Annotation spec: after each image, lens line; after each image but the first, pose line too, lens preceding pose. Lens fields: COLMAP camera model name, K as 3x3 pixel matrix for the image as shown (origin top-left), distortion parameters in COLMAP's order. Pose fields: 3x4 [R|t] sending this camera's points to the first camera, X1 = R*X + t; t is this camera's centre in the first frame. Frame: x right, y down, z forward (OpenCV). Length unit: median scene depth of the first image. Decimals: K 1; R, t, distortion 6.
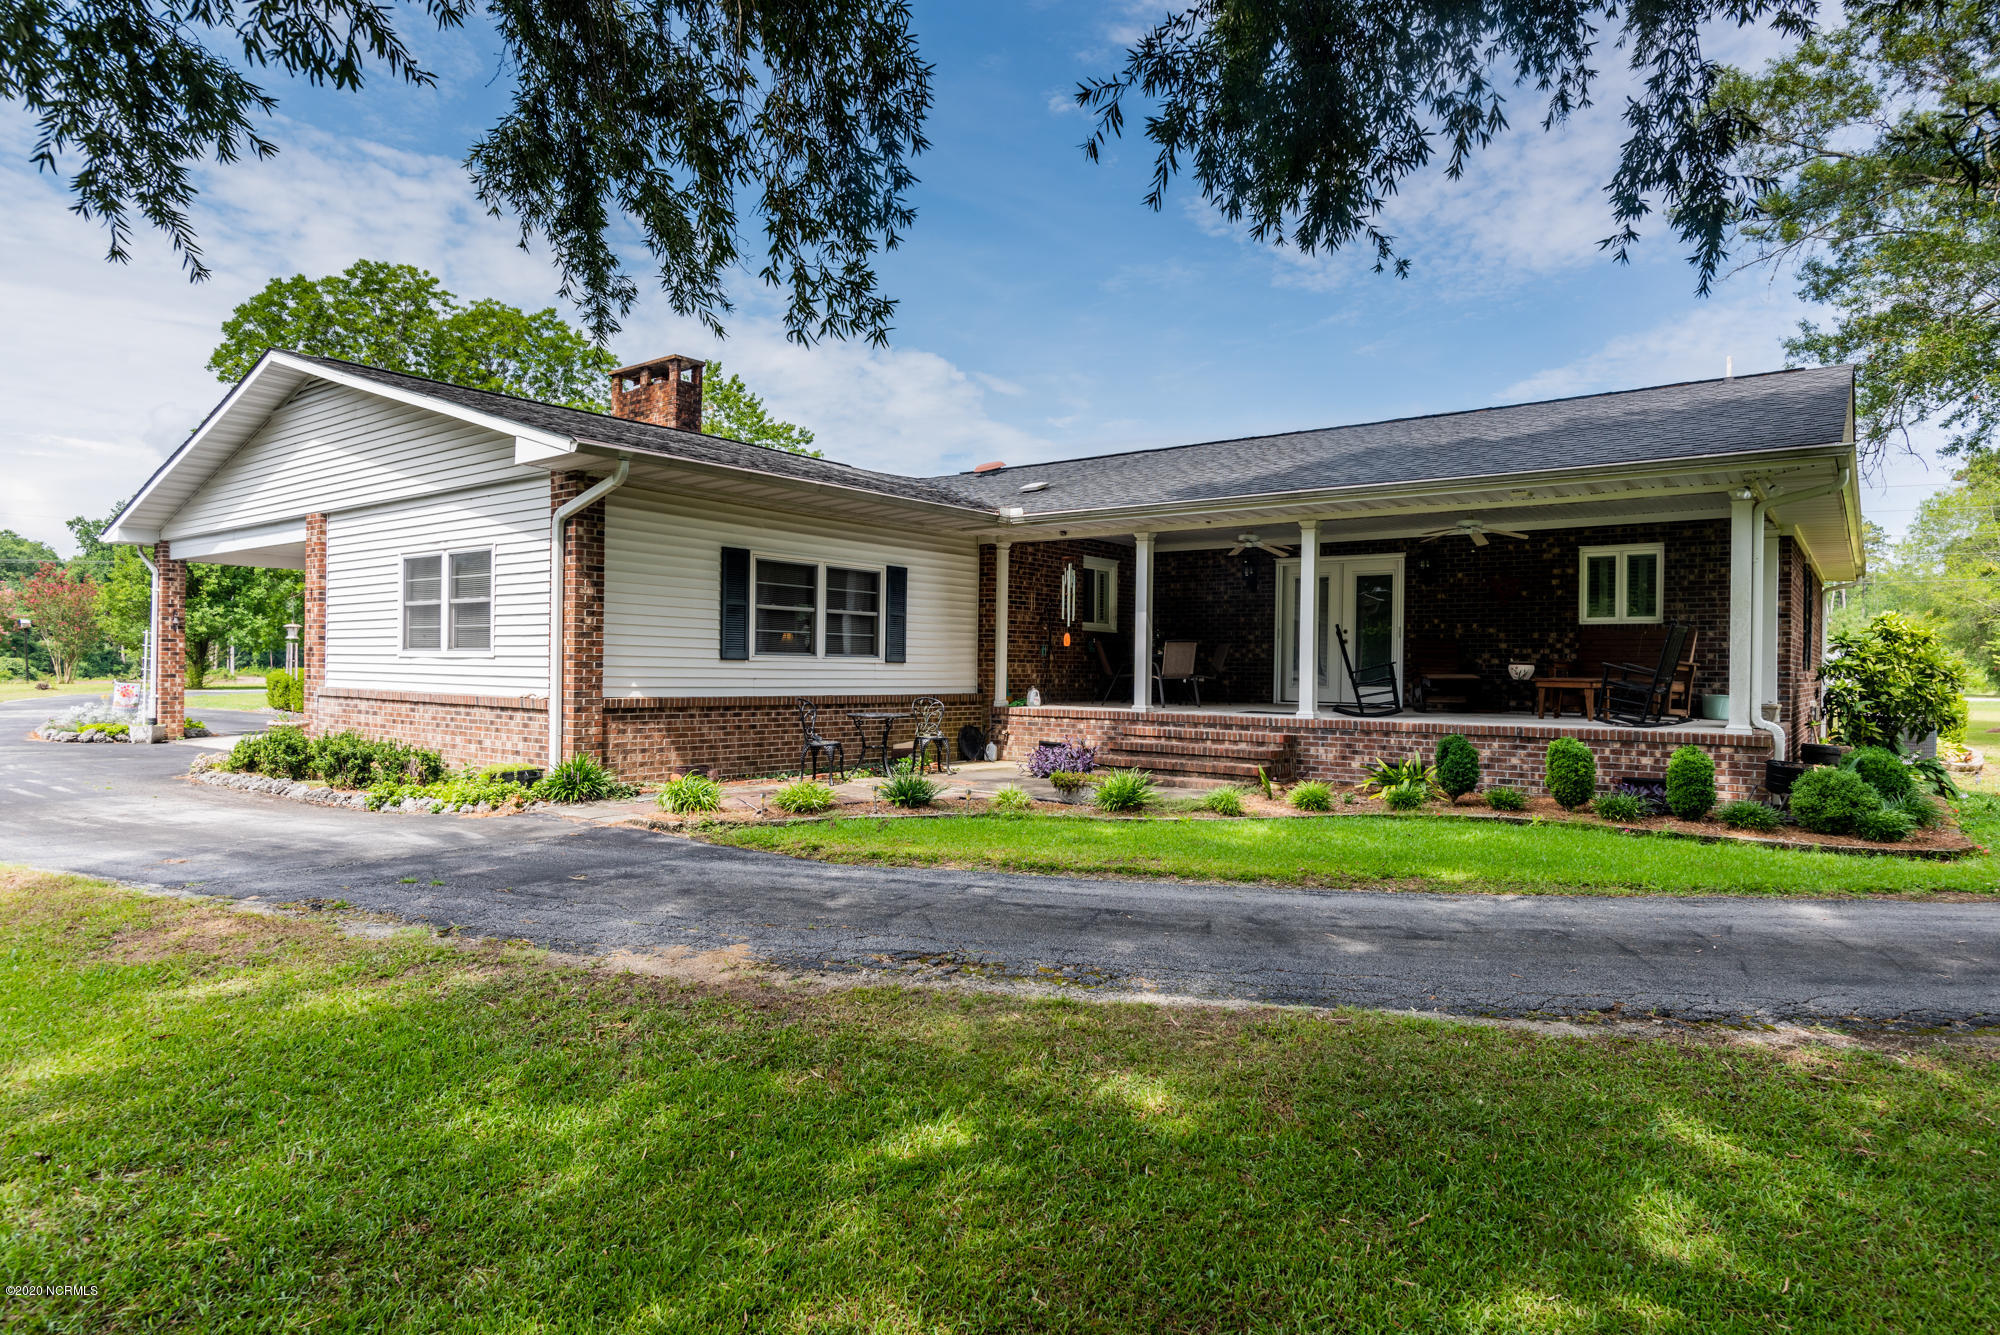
lens RADIAL K [[1131.1, 0, 996.4], [0, 1131.1, 670.9], [0, 0, 1]] dist [-0.002675, -0.000048]
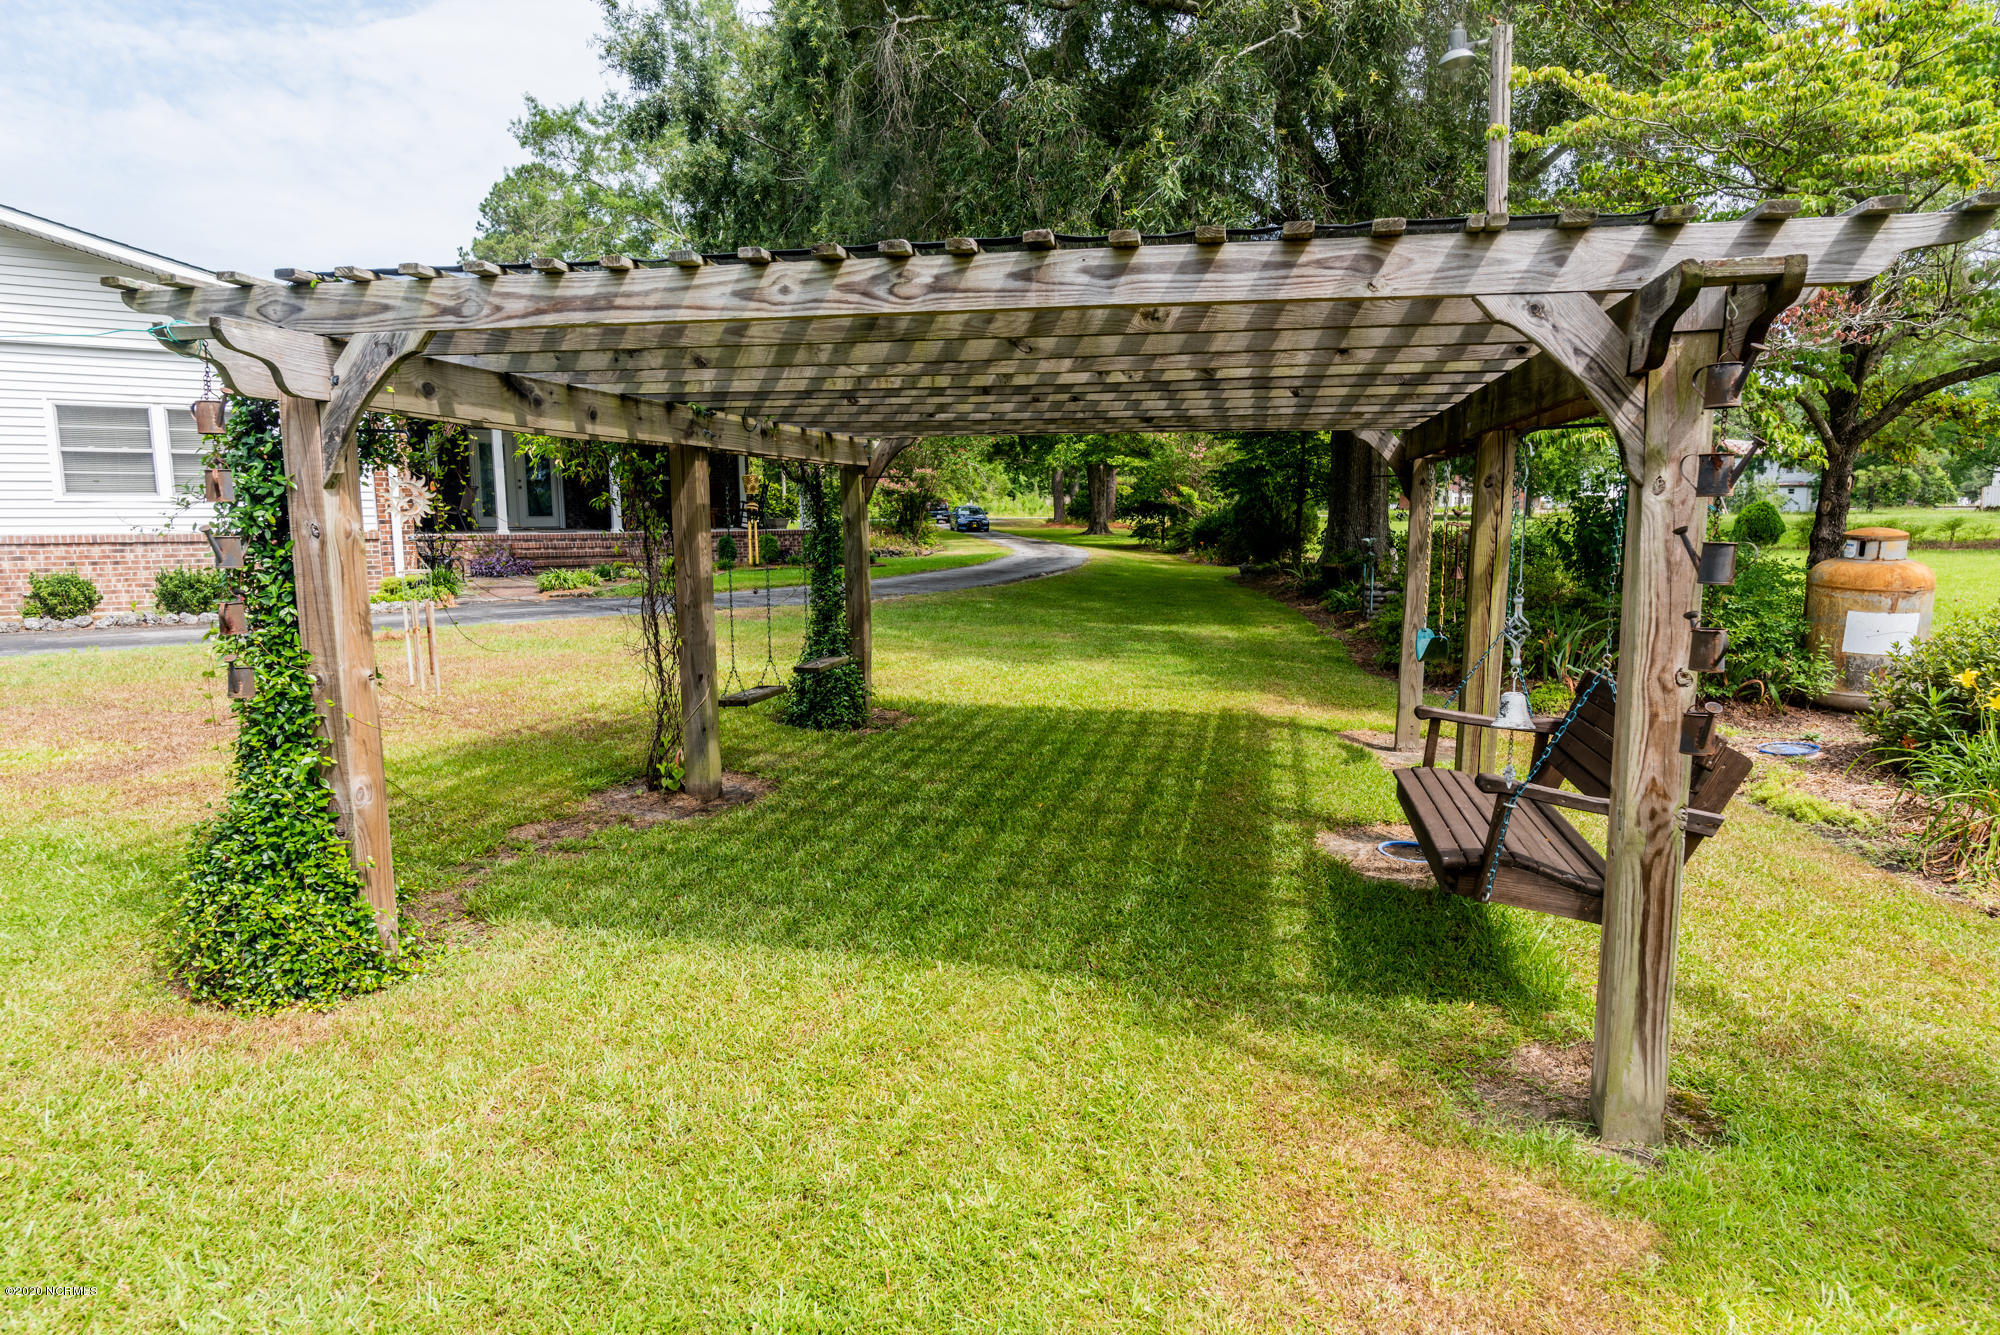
lens RADIAL K [[1131.1, 0, 1006.6], [0, 1131.1, 668.2], [0, 0, 1]] dist [-0.002675, -0.000048]
pose [[0.297126, -0.145536, 0.943682, -1.153618], [0.010628, 0.988759, 0.149141, -0.005668], [-0.954779, -0.034285, 0.295333, -0.118587]]
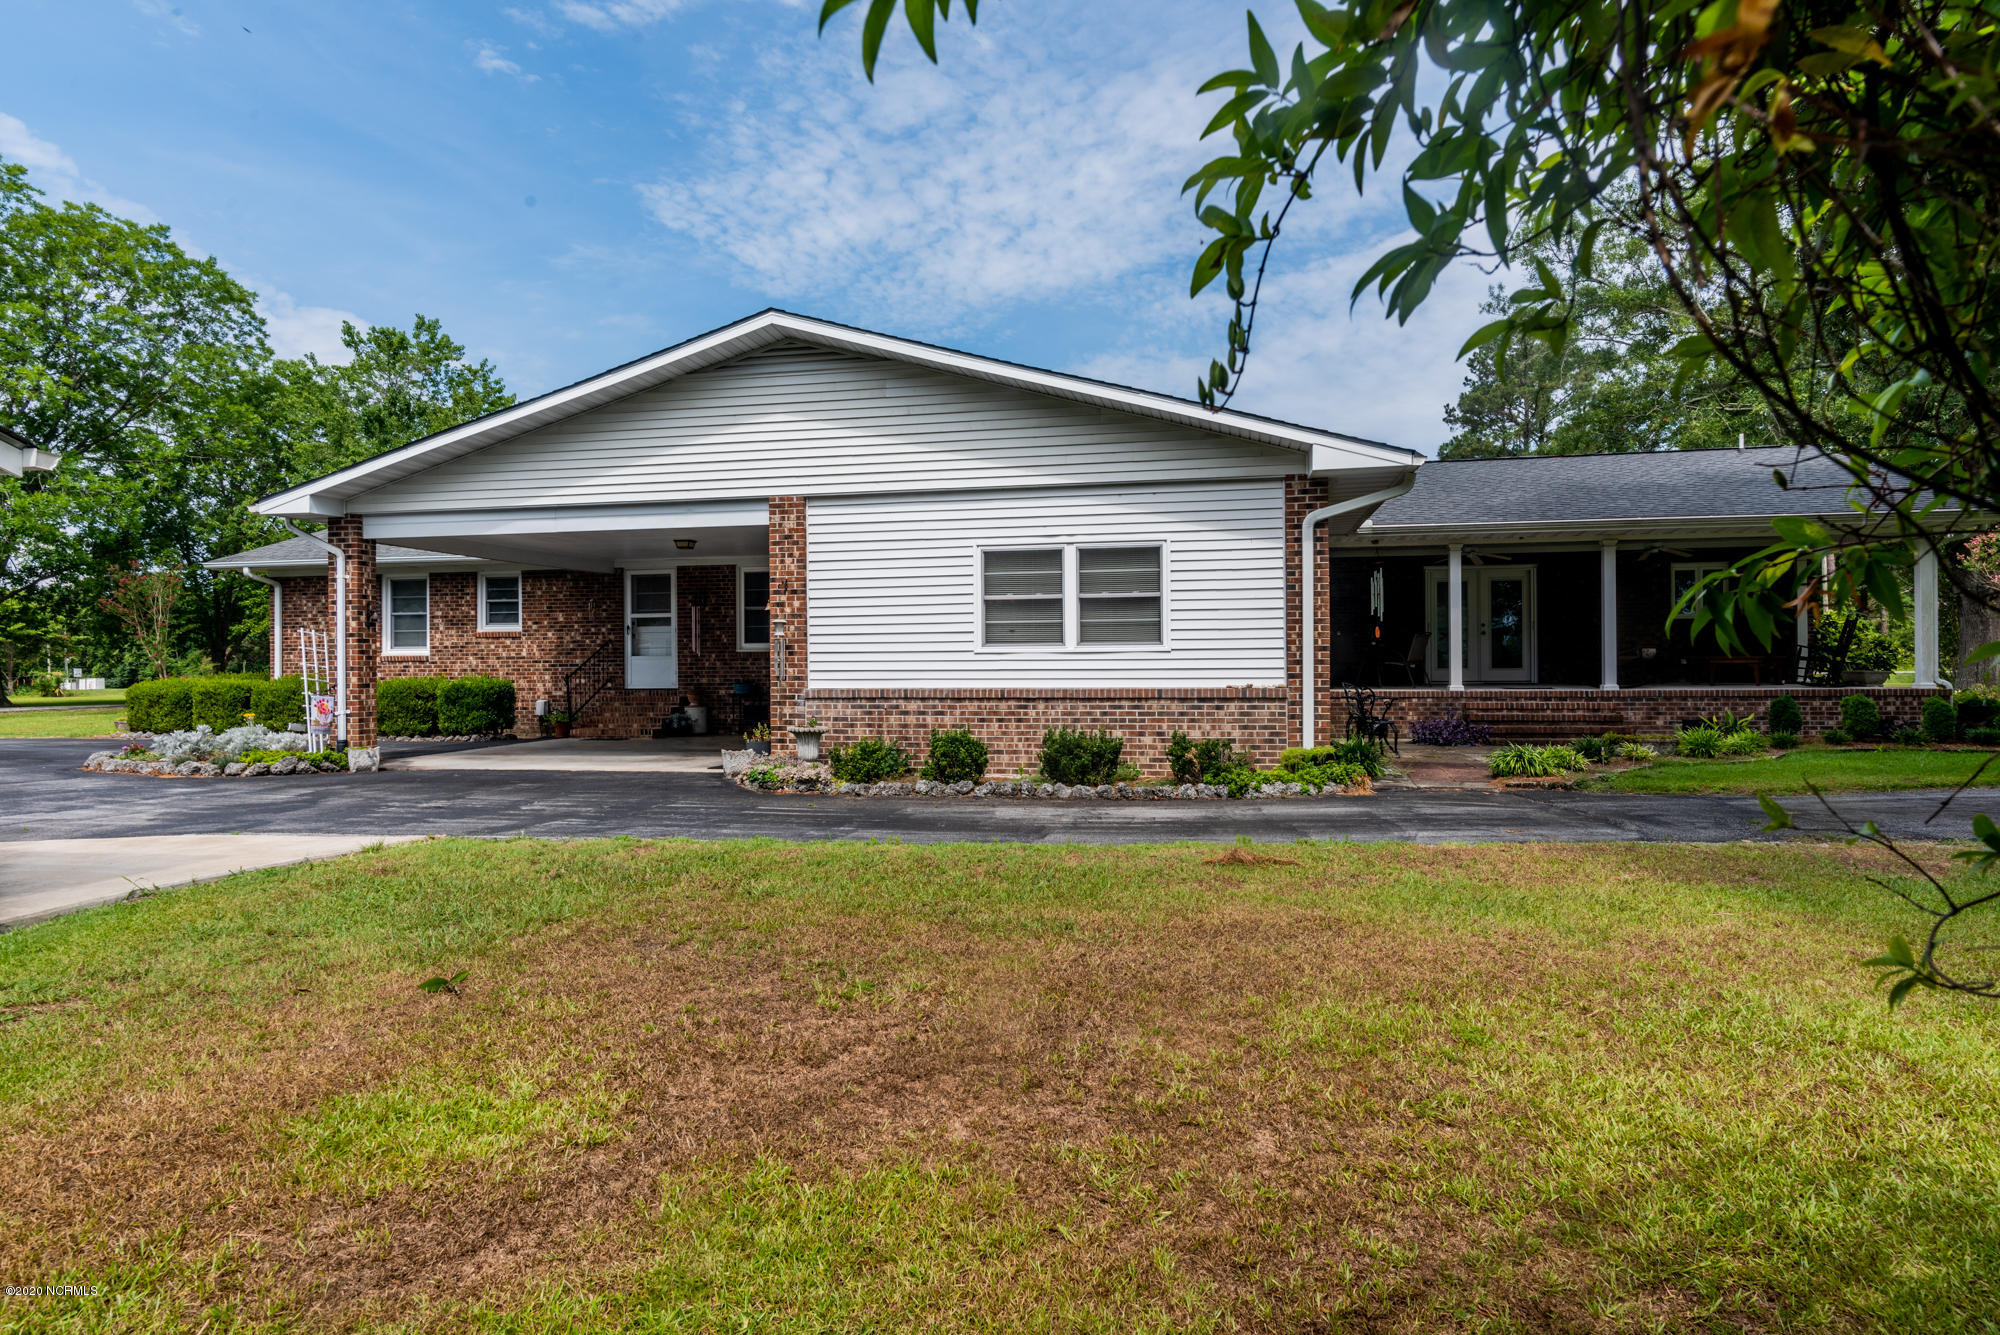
lens RADIAL K [[1131.1, 0, 1003.6], [0, 1131.1, 669.5], [0, 0, 1]] dist [-0.002675, -0.000048]
pose [[0.897615, -0.020325, 0.440311, -0.851230], [0.020413, 0.999781, 0.004537, -0.002087], [-0.440307, 0.004916, 0.897834, 0.117015]]
